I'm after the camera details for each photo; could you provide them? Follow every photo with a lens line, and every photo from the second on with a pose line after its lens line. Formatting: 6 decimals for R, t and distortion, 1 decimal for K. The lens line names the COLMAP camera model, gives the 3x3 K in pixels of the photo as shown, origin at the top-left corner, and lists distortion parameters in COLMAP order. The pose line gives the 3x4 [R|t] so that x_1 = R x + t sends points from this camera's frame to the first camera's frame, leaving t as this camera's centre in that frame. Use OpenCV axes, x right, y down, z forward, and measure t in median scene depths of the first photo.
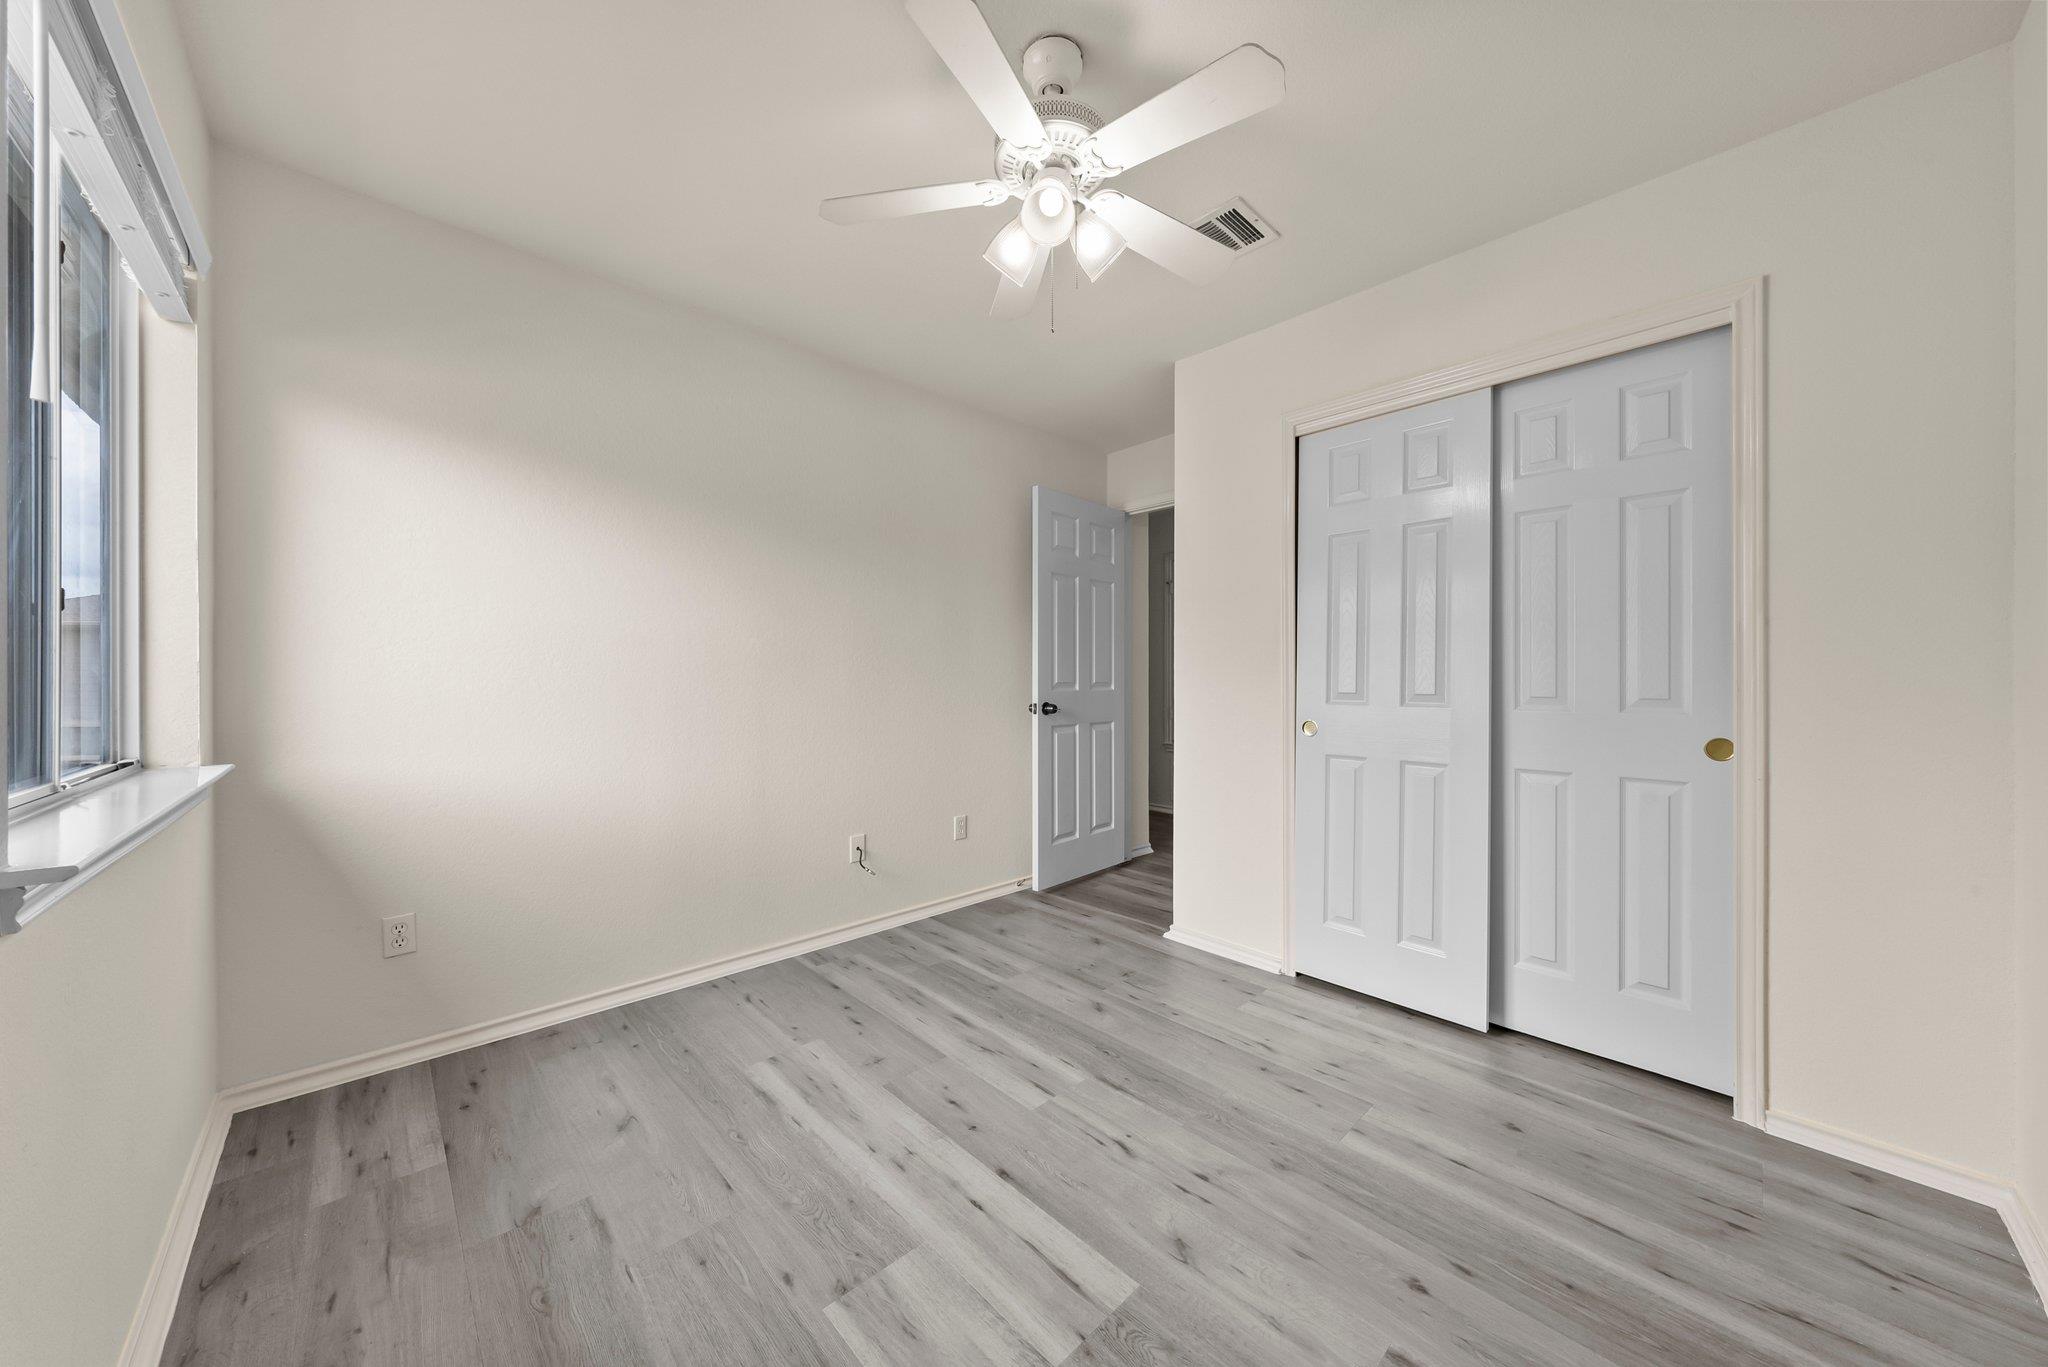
lens RADIAL K [[700.9, 0, 1032.8], [0, 700.9, 677.0], [0, 0, 1]] dist [-0.001590, -0.000090]
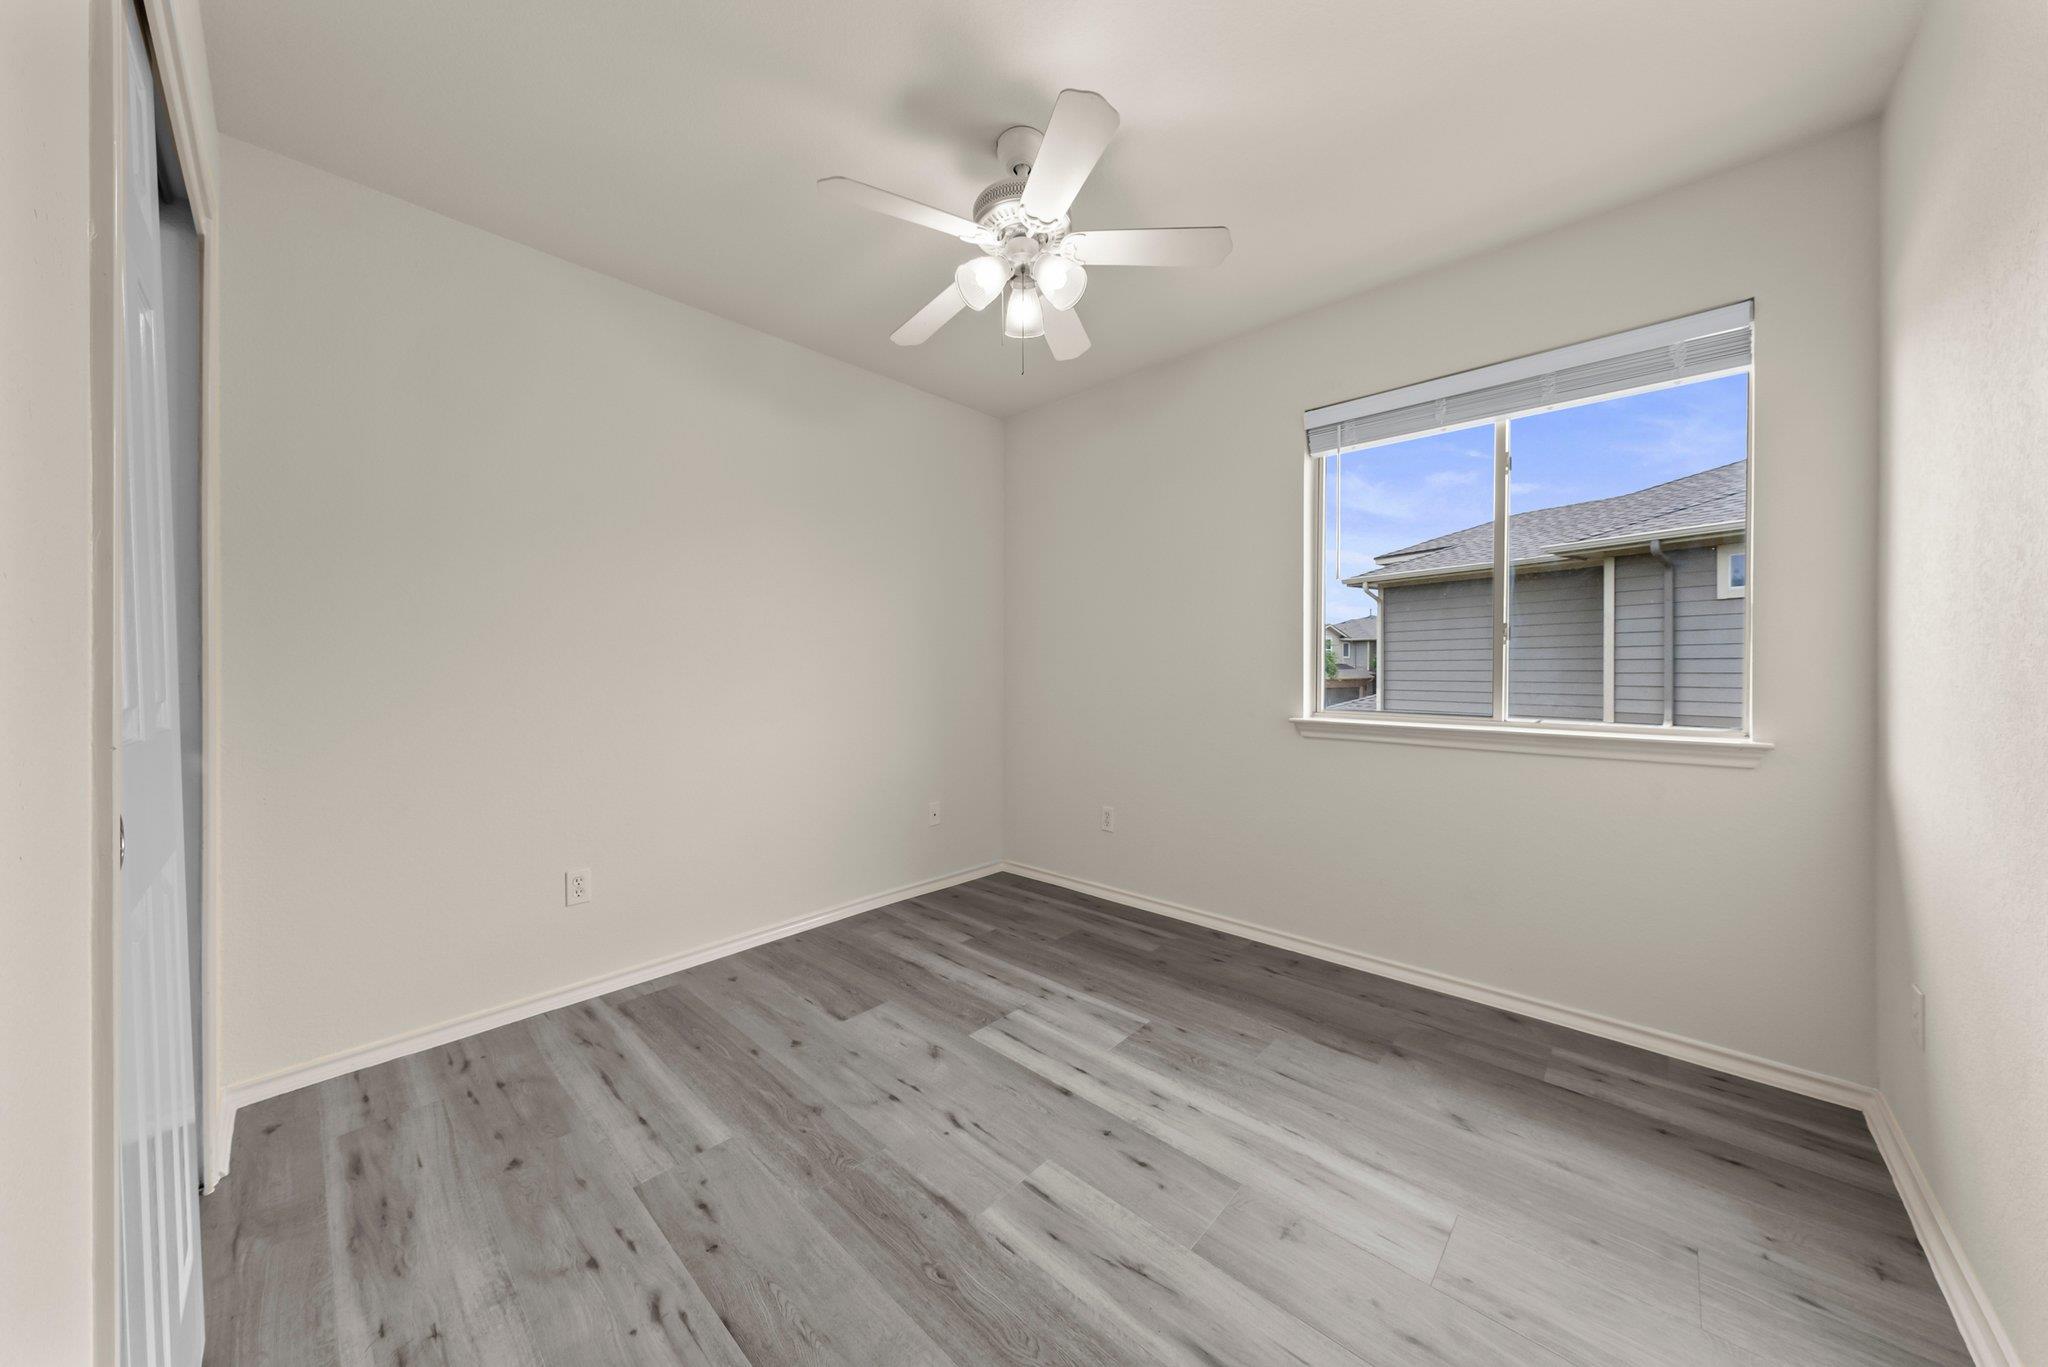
lens RADIAL K [[700.9, 0, 1032.8], [0, 700.9, 677.0], [0, 0, 1]] dist [-0.001590, -0.000090]
pose [[-0.998327, 0.001678, -0.057803, 0.075887], [0.000854, 0.999898, 0.014273, 0.003174], [0.057821, 0.014199, -0.998226, 2.084651]]
